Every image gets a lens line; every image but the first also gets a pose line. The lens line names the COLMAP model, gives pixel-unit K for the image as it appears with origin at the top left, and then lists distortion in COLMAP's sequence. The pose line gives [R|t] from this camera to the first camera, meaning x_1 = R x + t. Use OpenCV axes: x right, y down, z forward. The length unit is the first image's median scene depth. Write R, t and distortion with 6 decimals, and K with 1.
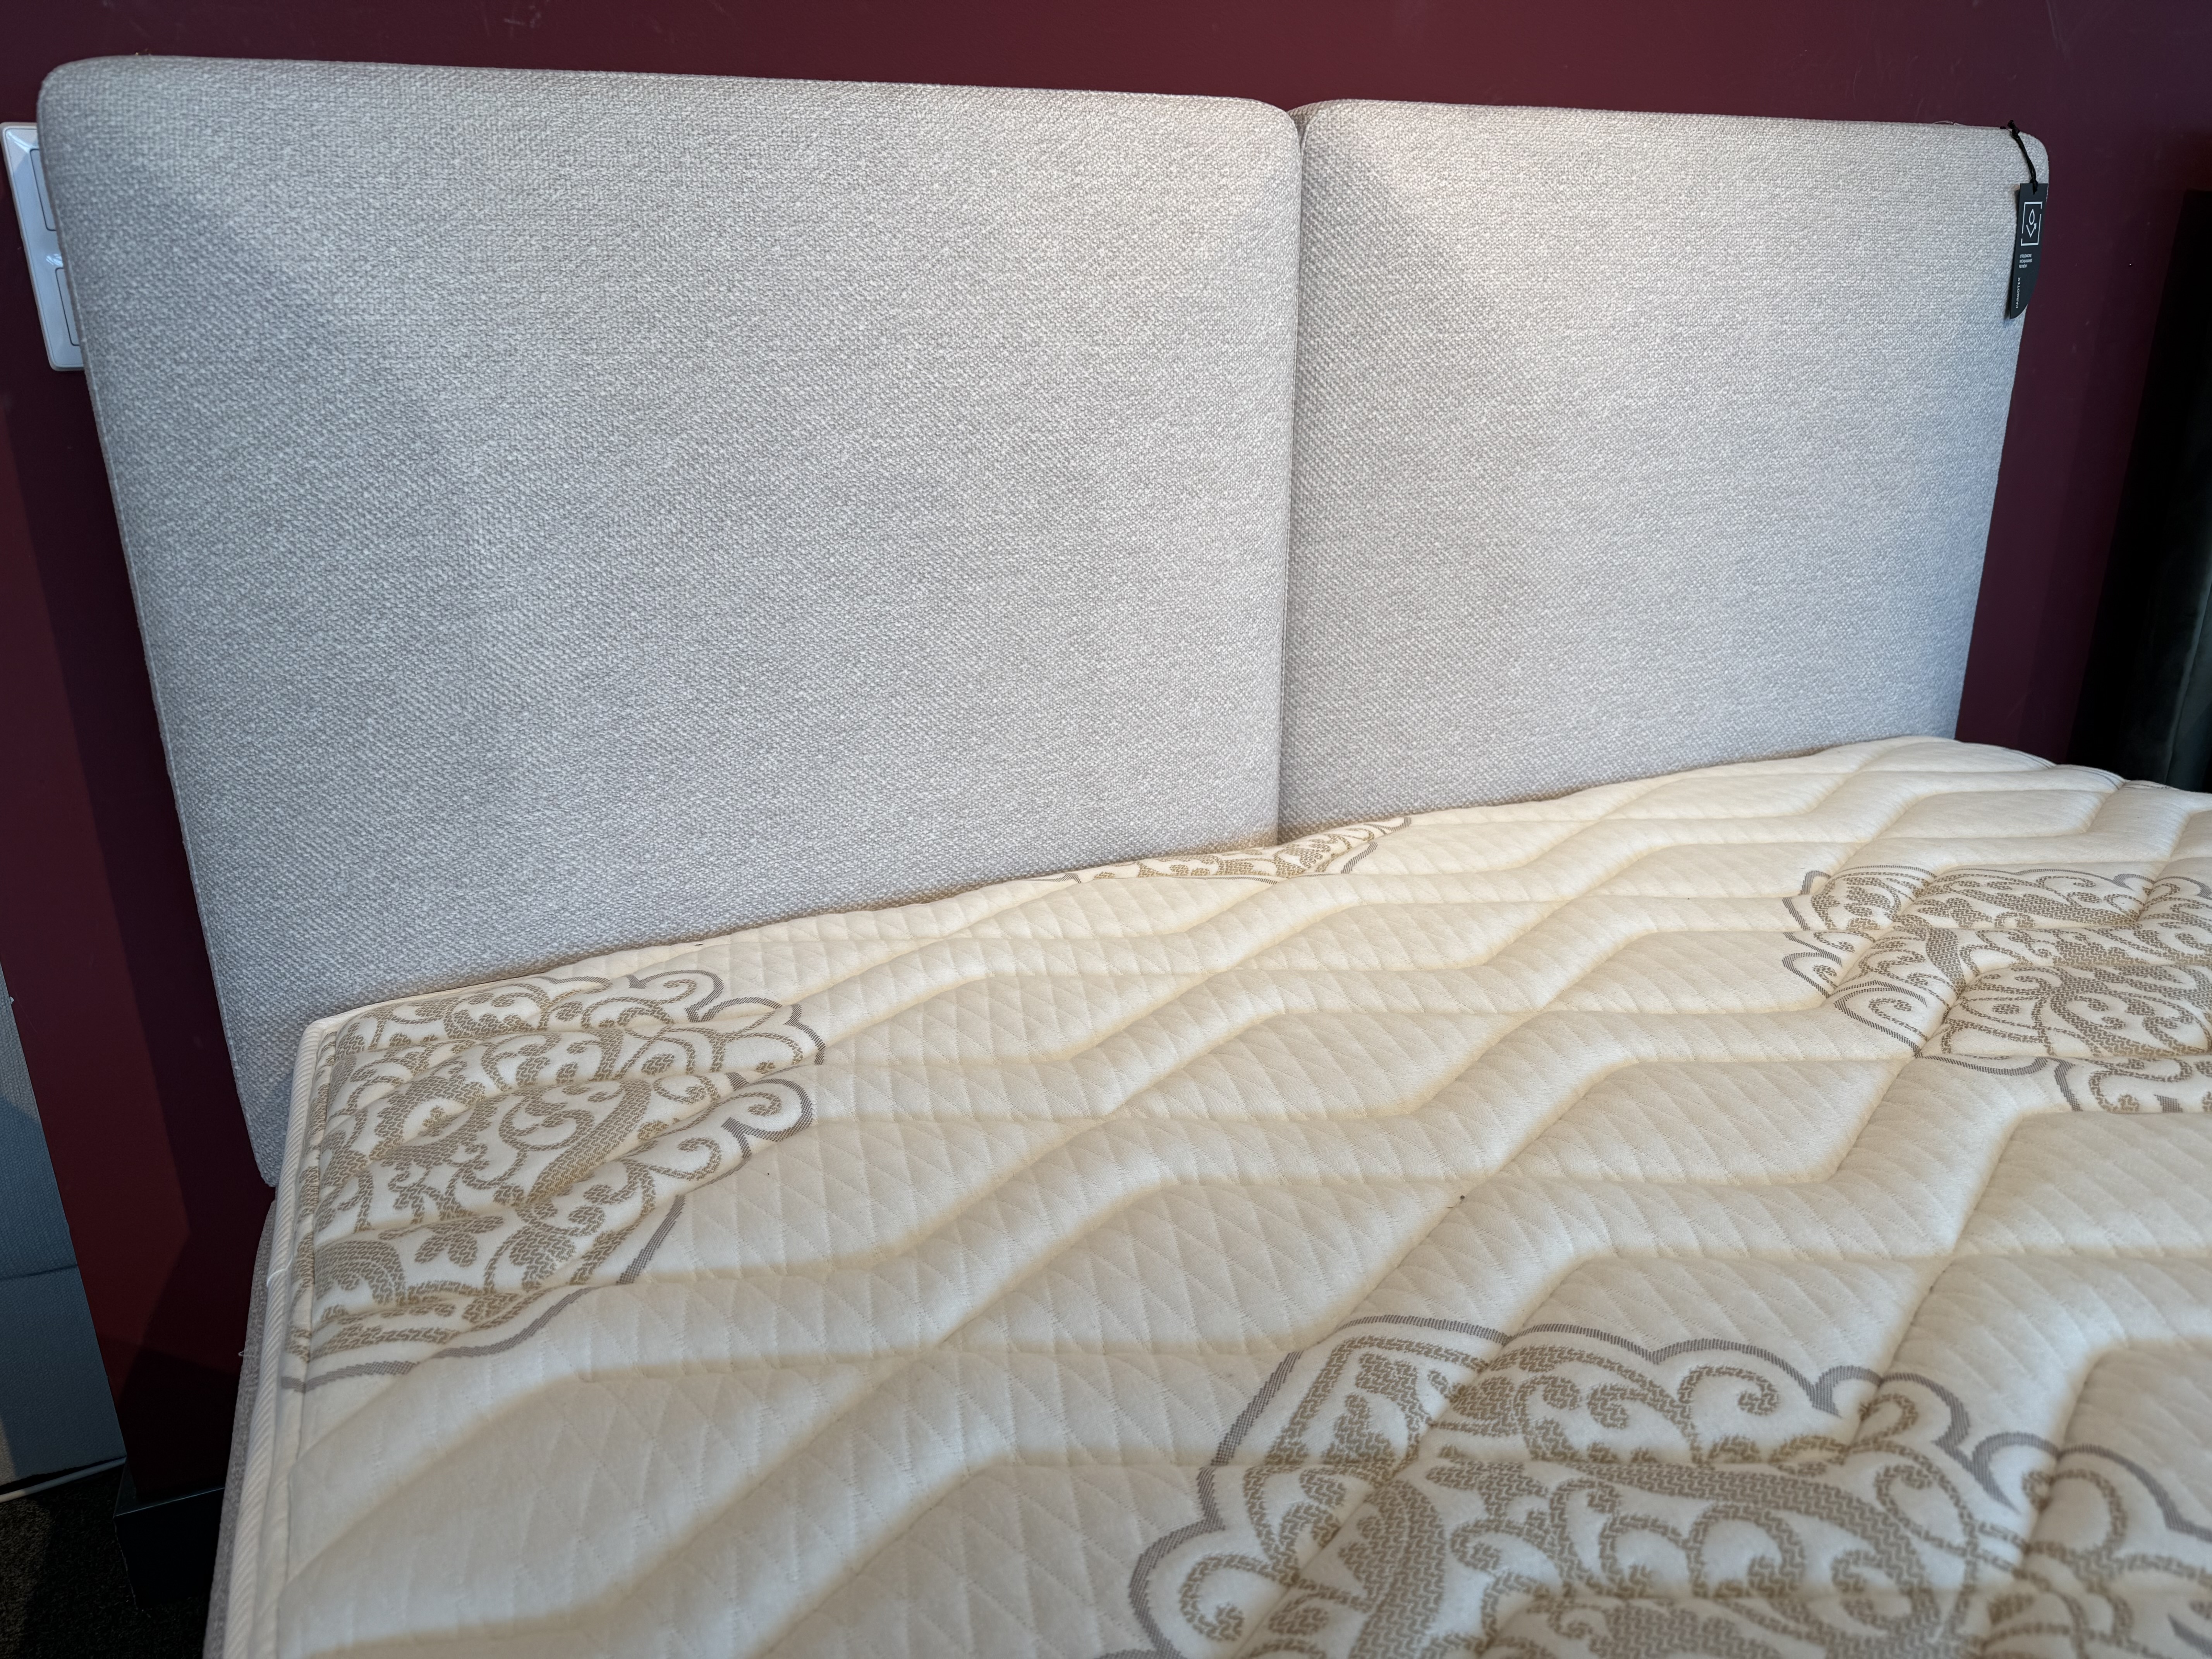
lens RADIAL K [[1684.0, 0, 1107.0], [0, 1684.0, 837.9], [0, 0, 1]] dist [0.037402, -0.028680]
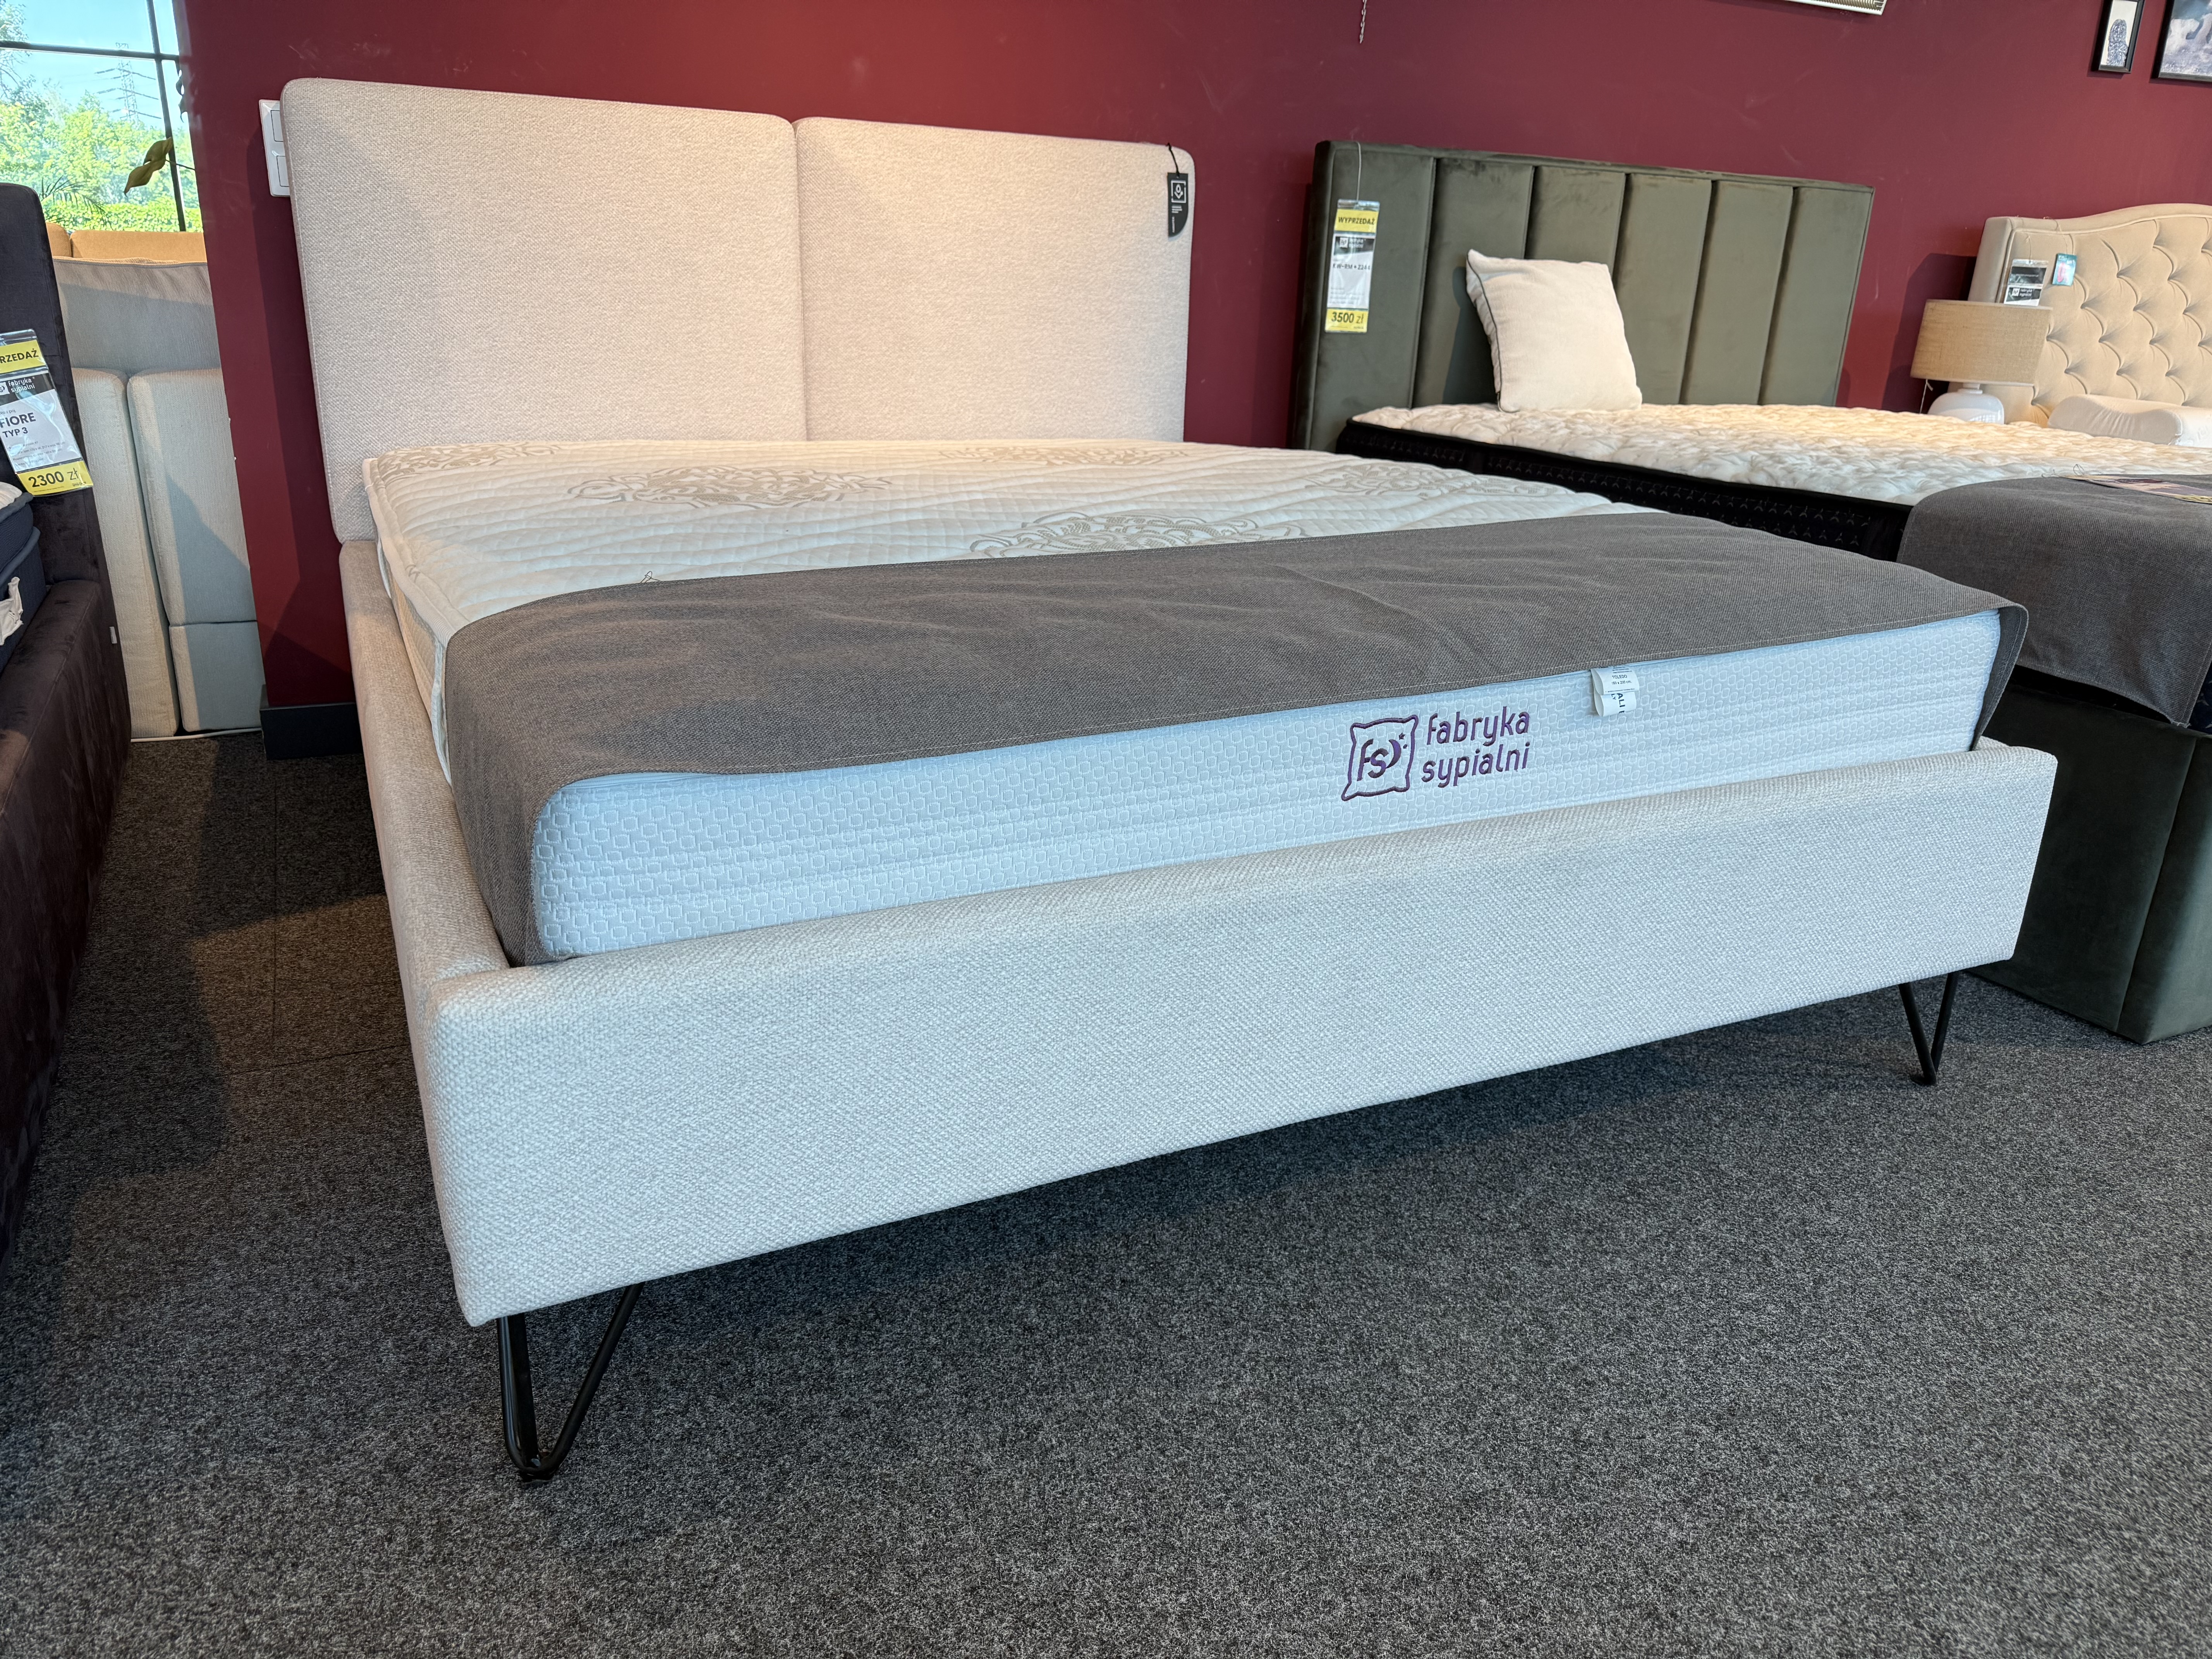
lens RADIAL K [[1684.0, 0, 1105.8], [0, 1684.0, 820.8], [0, 0, 1]] dist [0.037402, -0.028680]
pose [[0.998581, 0.036841, 0.038466, 0.524387], [-0.036699, 0.999317, -0.004402, 0.581649], [-0.038602, 0.002984, 0.999250, -1.477274]]
